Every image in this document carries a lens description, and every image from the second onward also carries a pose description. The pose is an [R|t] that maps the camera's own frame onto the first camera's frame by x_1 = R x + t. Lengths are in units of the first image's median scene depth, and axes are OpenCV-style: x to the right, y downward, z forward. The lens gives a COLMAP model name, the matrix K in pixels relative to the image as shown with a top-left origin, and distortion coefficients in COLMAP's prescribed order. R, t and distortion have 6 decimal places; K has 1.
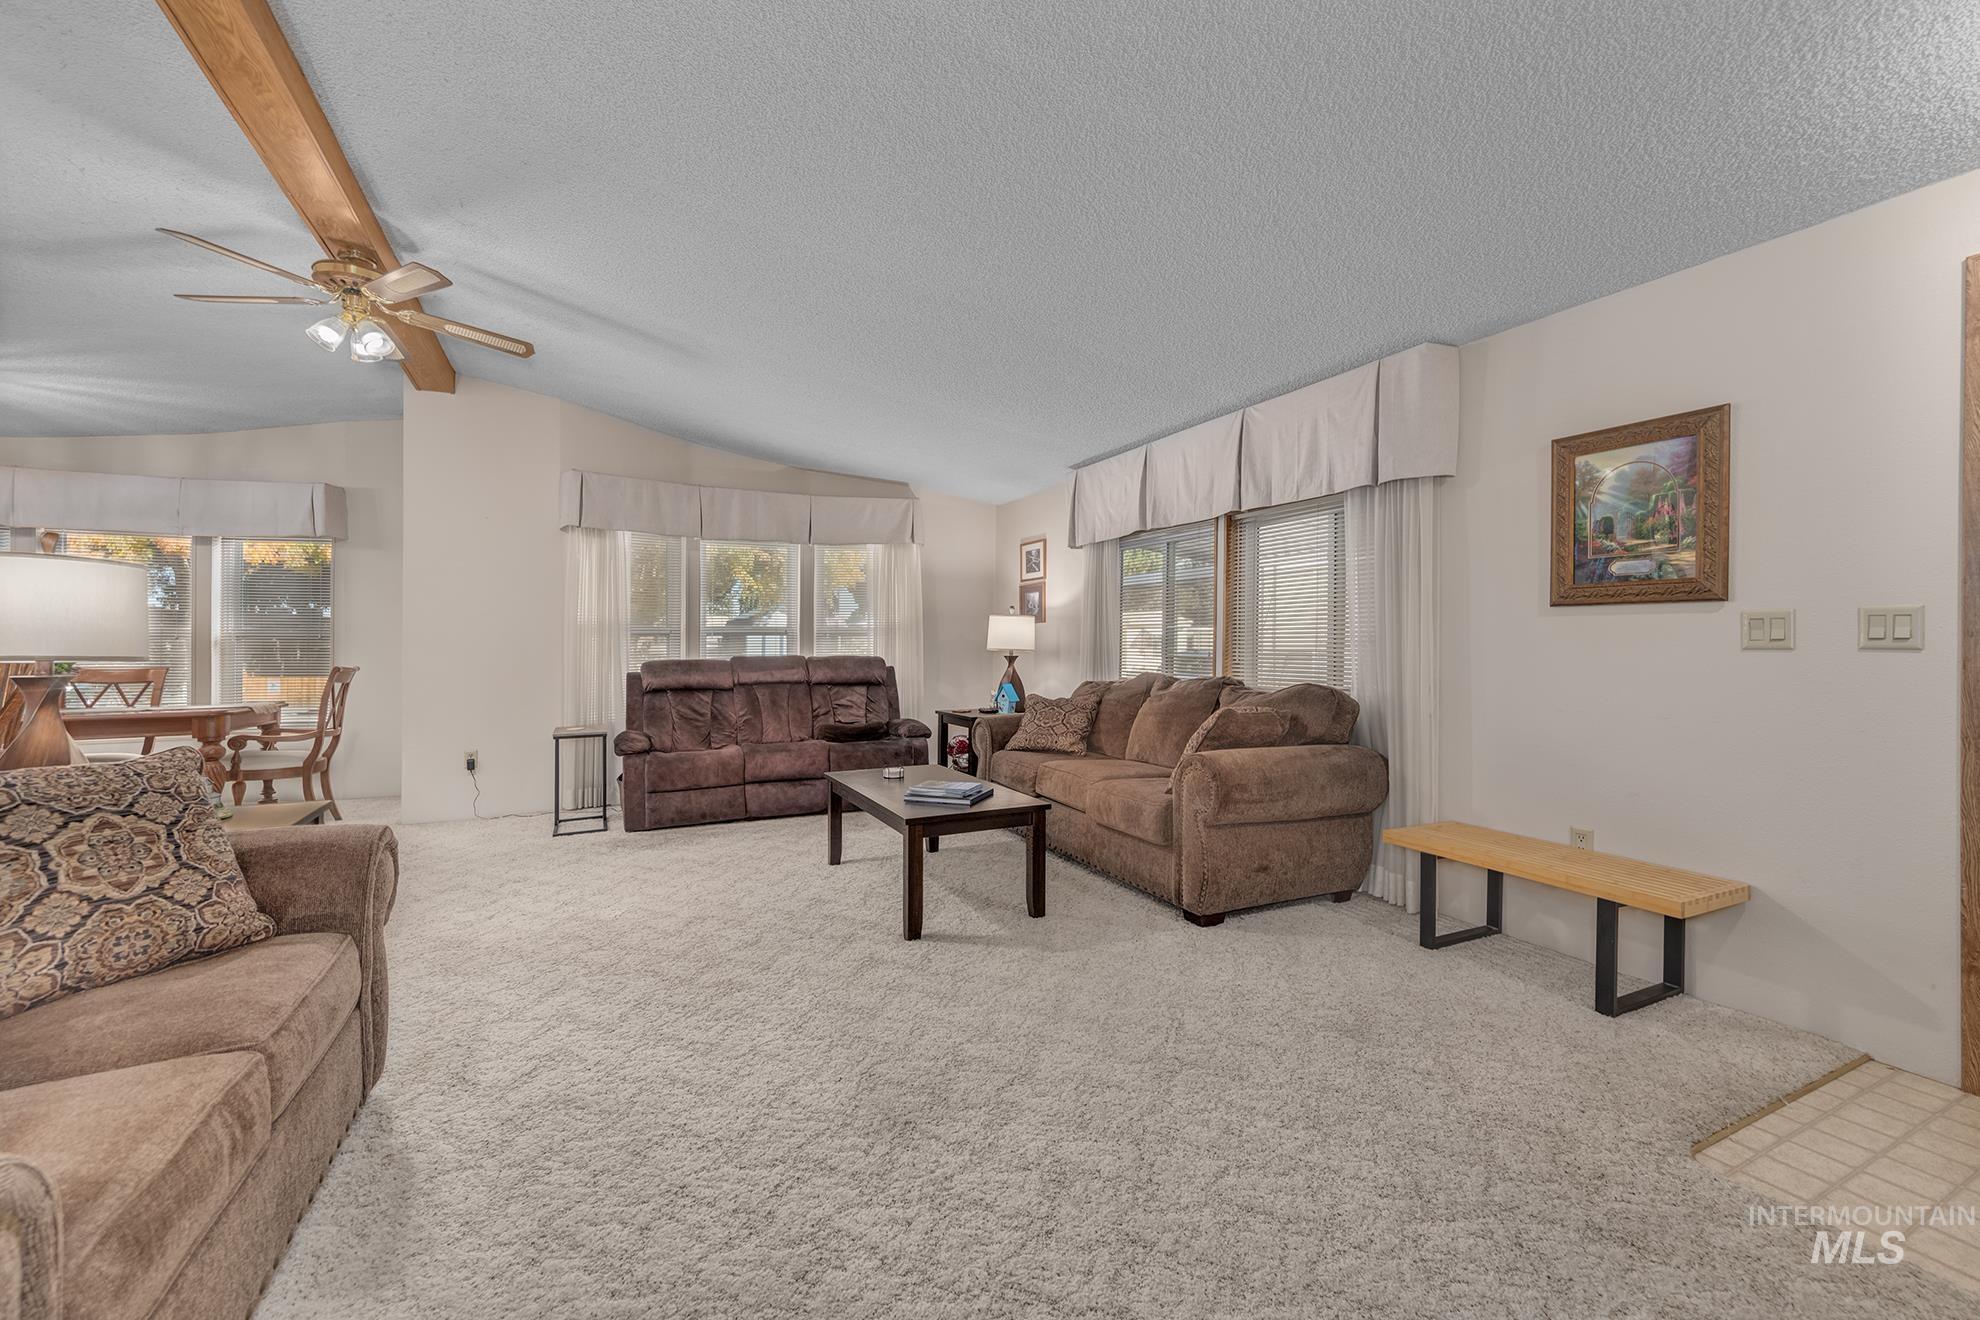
lens RADIAL K [[793.4, 0, 998.5], [0, 793.4, 647.4], [0, 0, 1]] dist [0.001128, 0.000111]
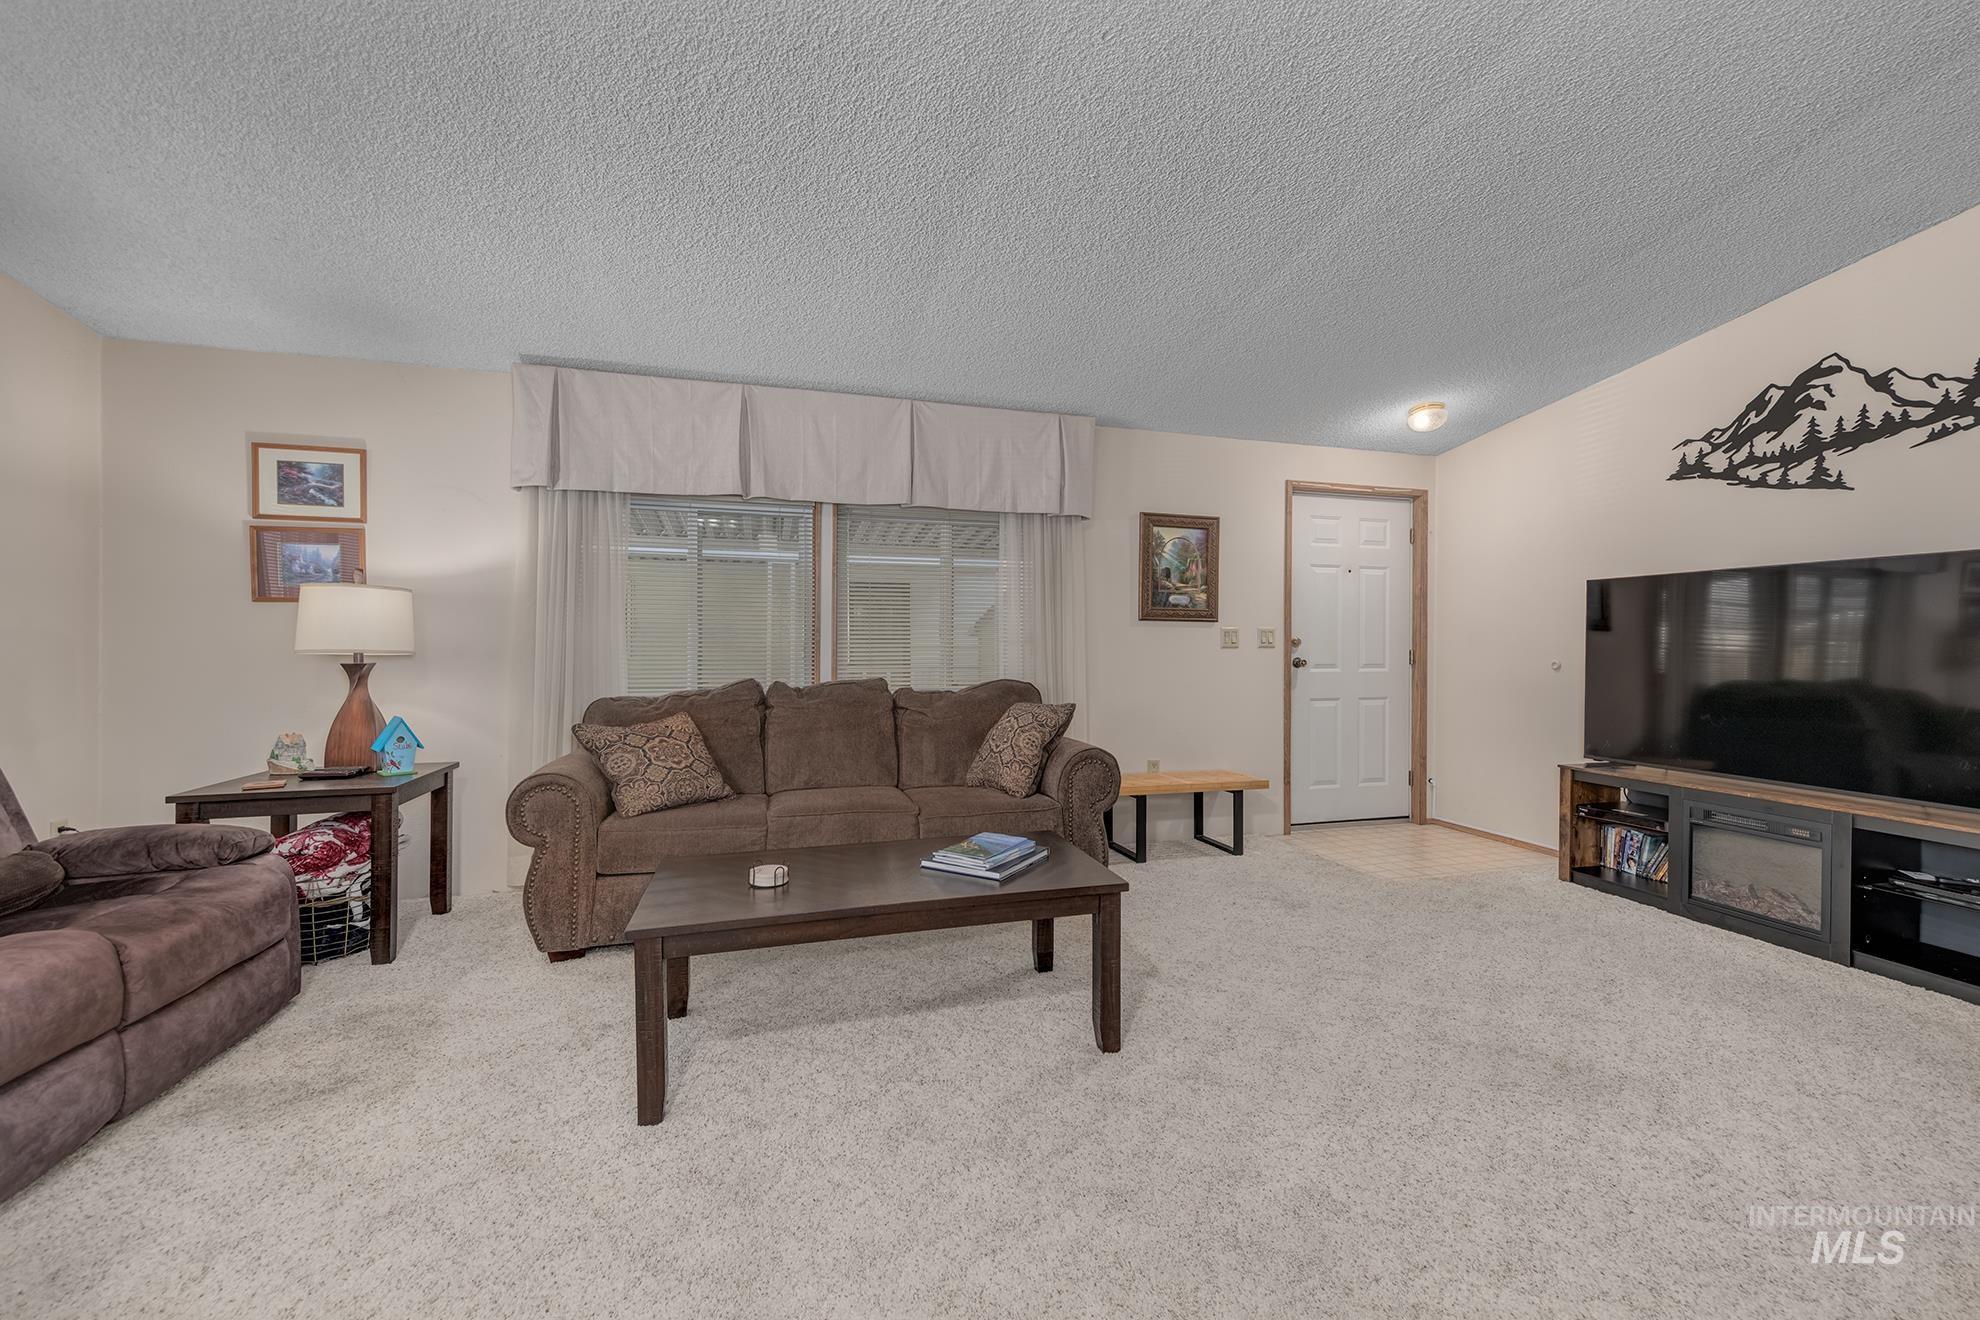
lens RADIAL K [[786.6, 0, 990.0], [0, 786.6, 660.0], [0, 0, 1]] dist [0.013144, 0.000051]
pose [[0.179948, -0.012941, 0.983591, -0.701019], [0.002618, 0.999916, 0.012677, 0.004336], [-0.983673, 0.000294, 0.179967, 0.824706]]
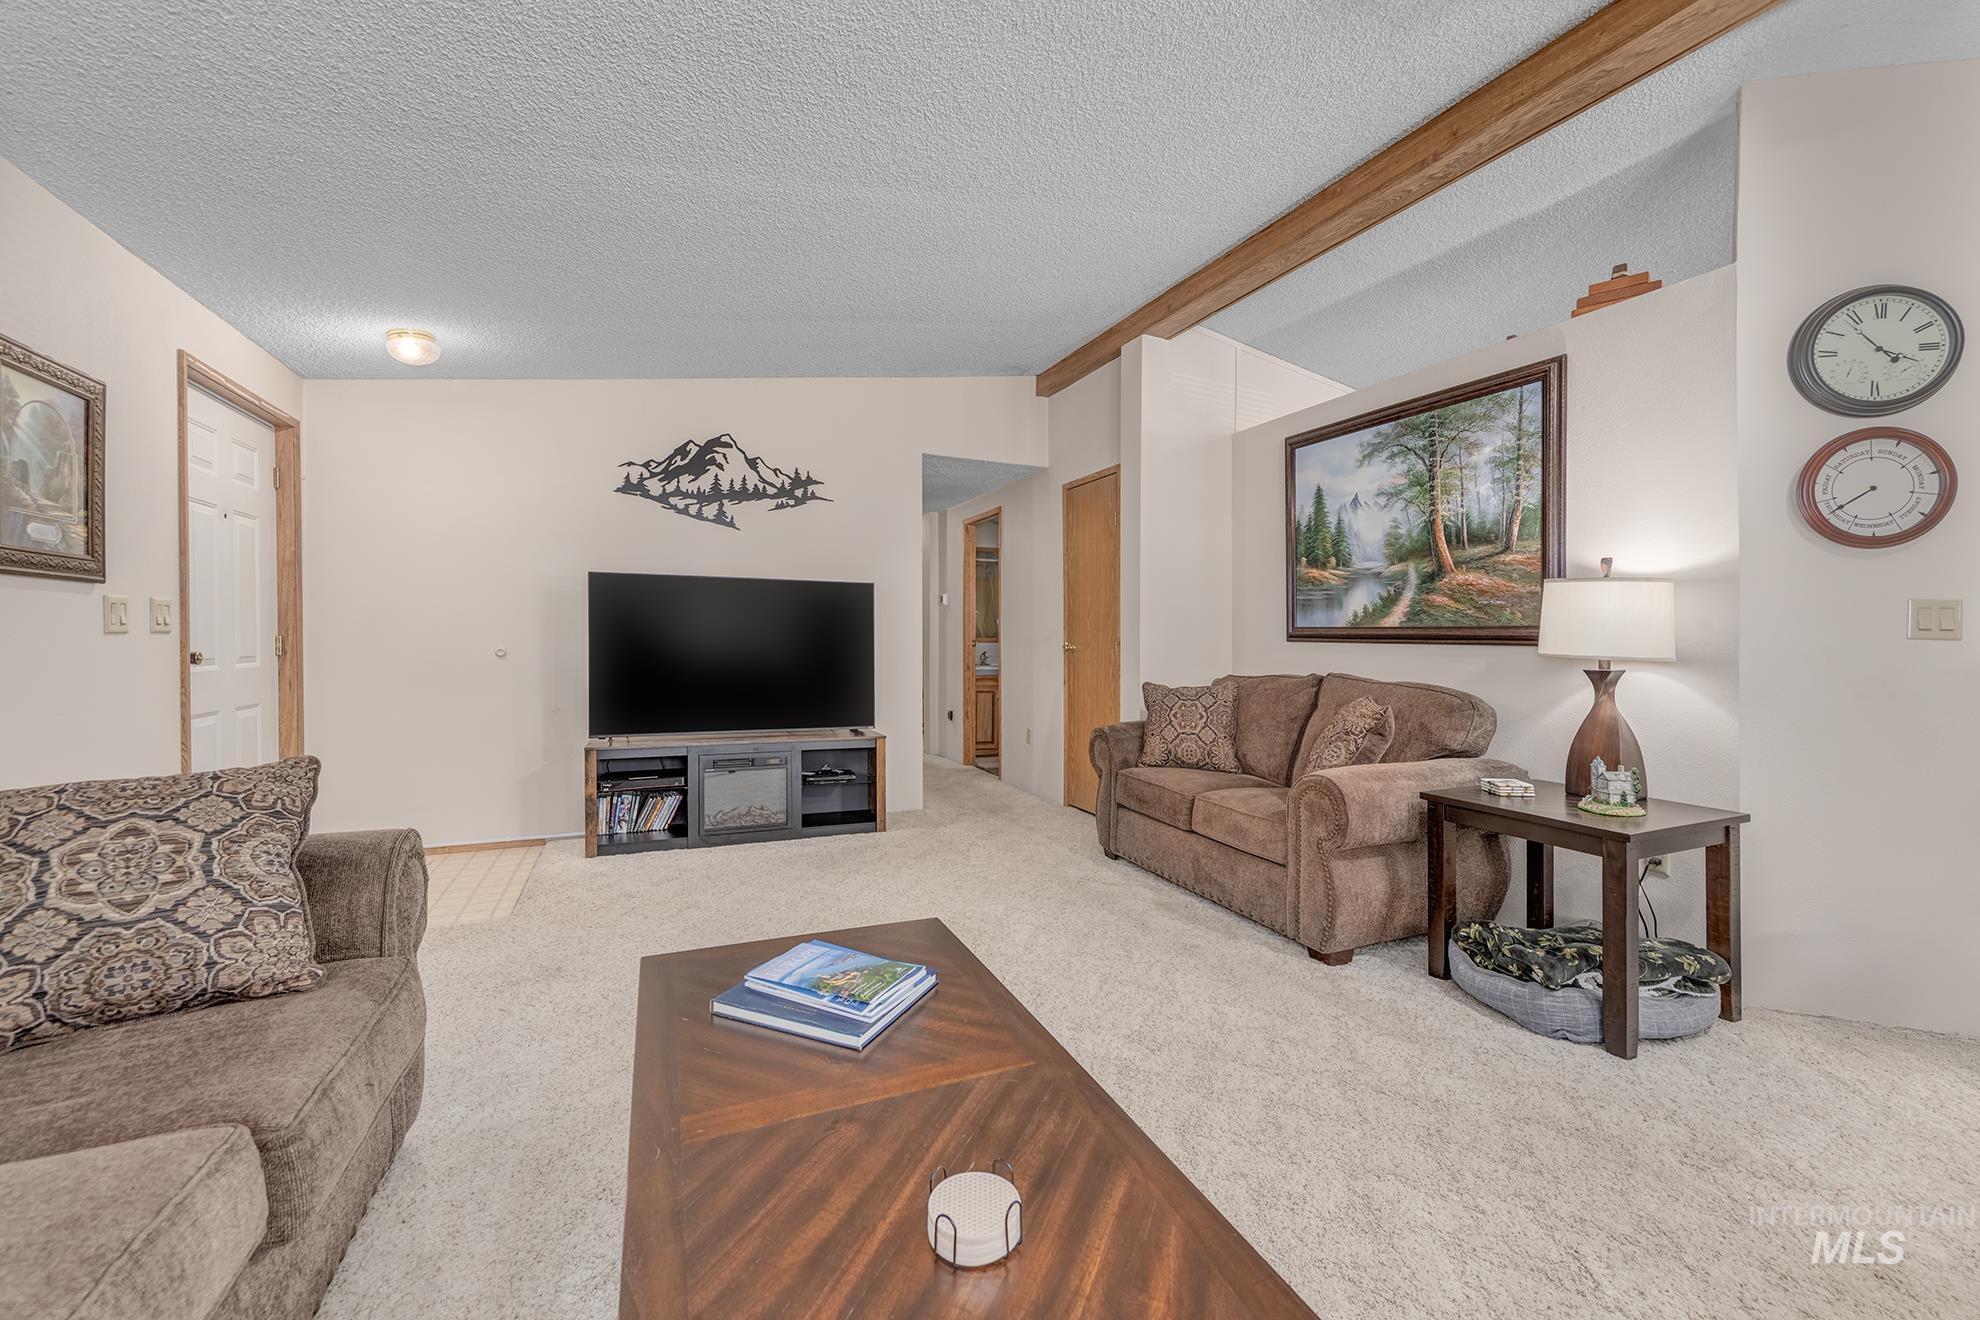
lens RADIAL K [[793.4, 0, 998.5], [0, 793.4, 647.4], [0, 0, 1]] dist [0.001128, 0.000111]
pose [[-0.998494, -0.007641, 0.054323, -0.165059], [-0.006628, 0.999801, 0.018800, -0.003971], [-0.054456, 0.018411, -0.998346, 1.324771]]
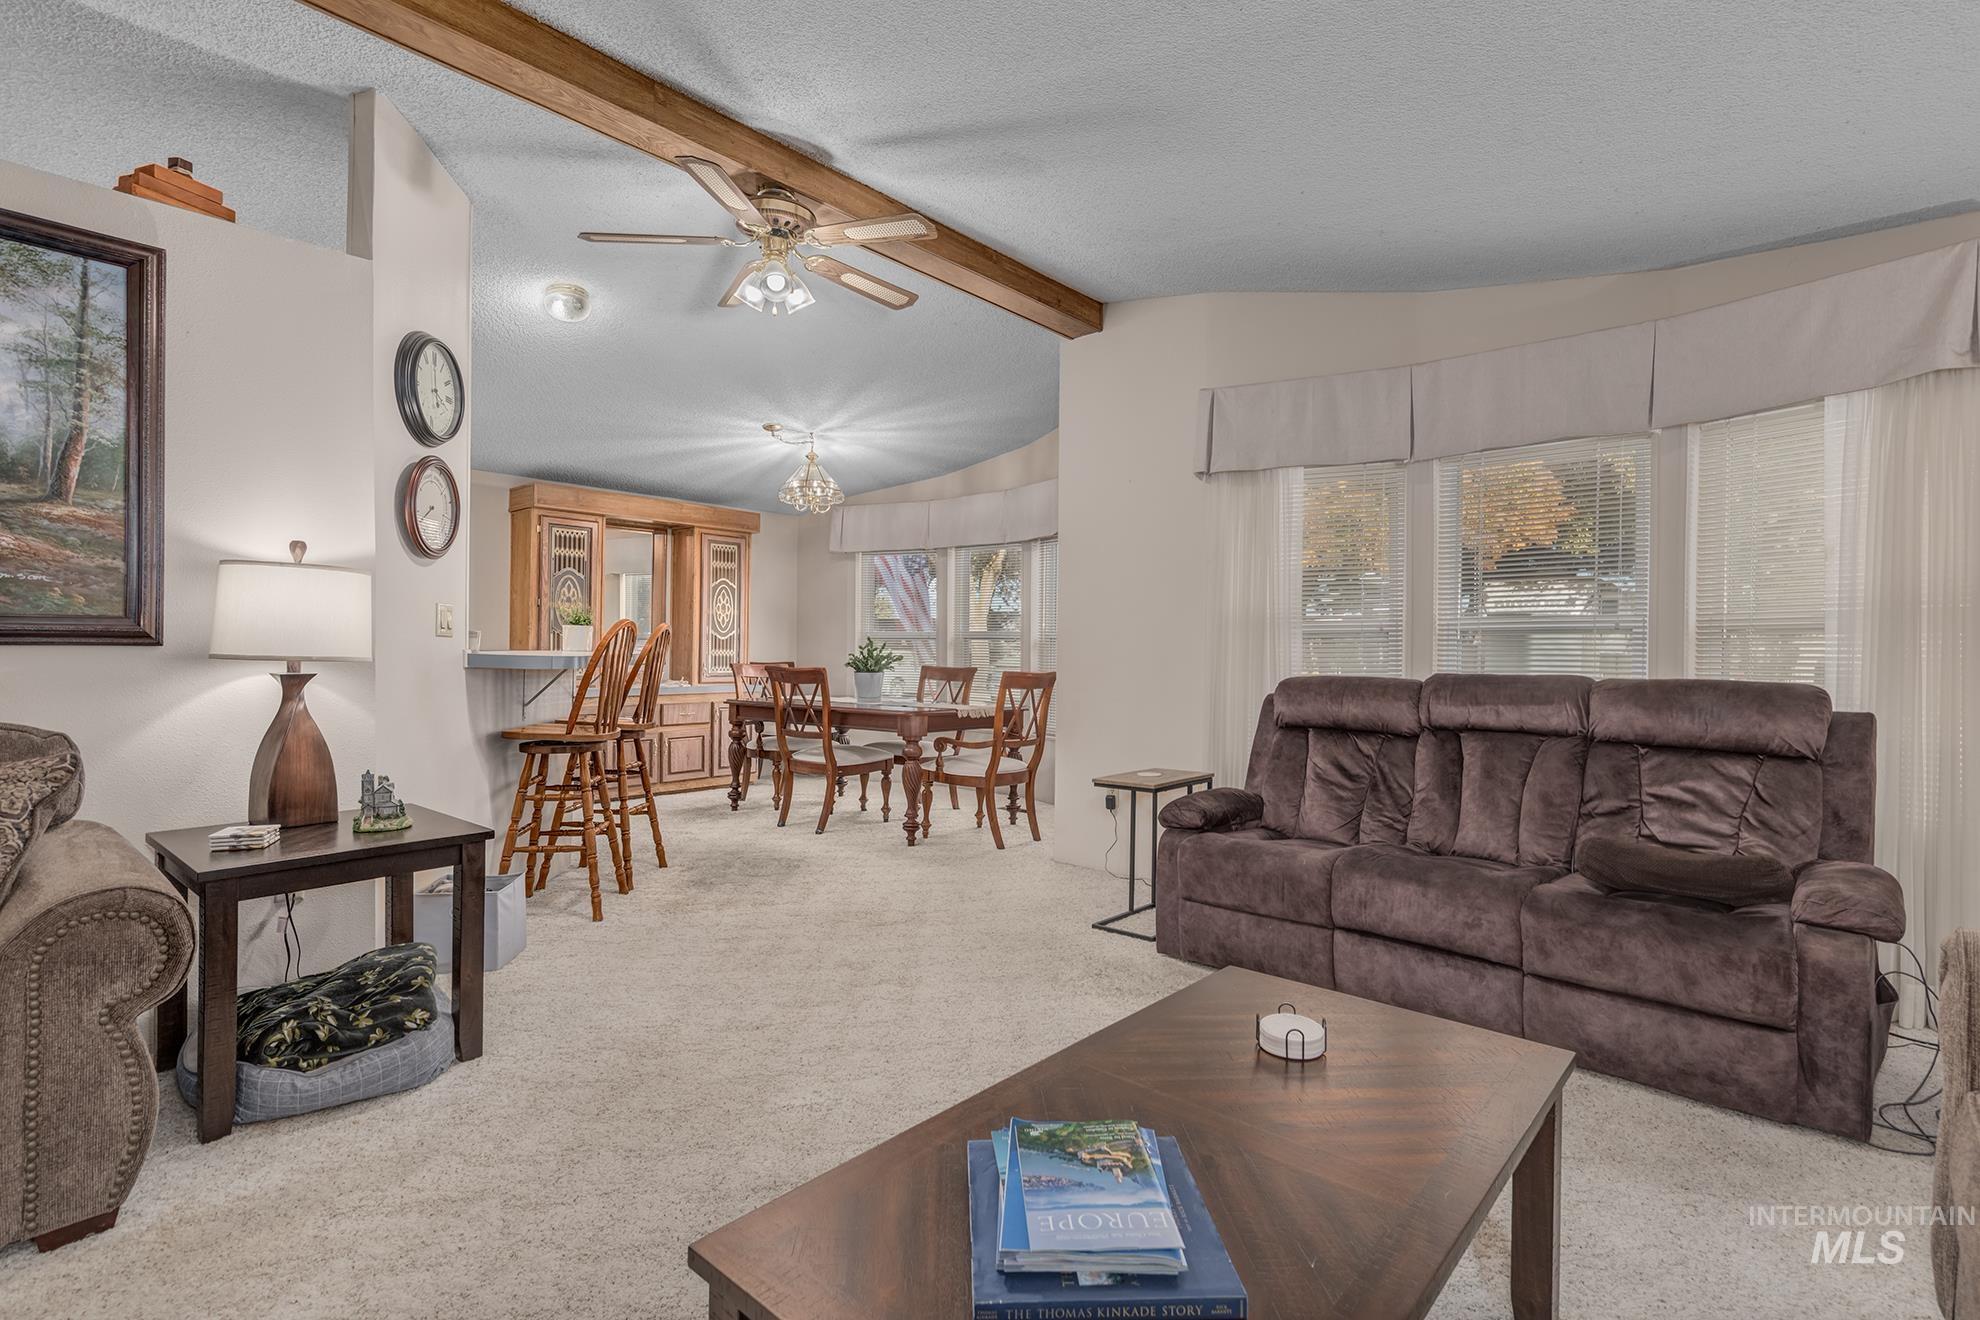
lens RADIAL K [[939.7, 0, 997.3], [0, 939.7, 642.8], [0, 0, 1]] dist [0.002836, 0.000531]
pose [[0.385982, -0.000736, -0.922506, 0.198512], [-0.014911, 0.999864, -0.007036, -0.000217], [0.922386, 0.016471, 0.385919, 0.792954]]
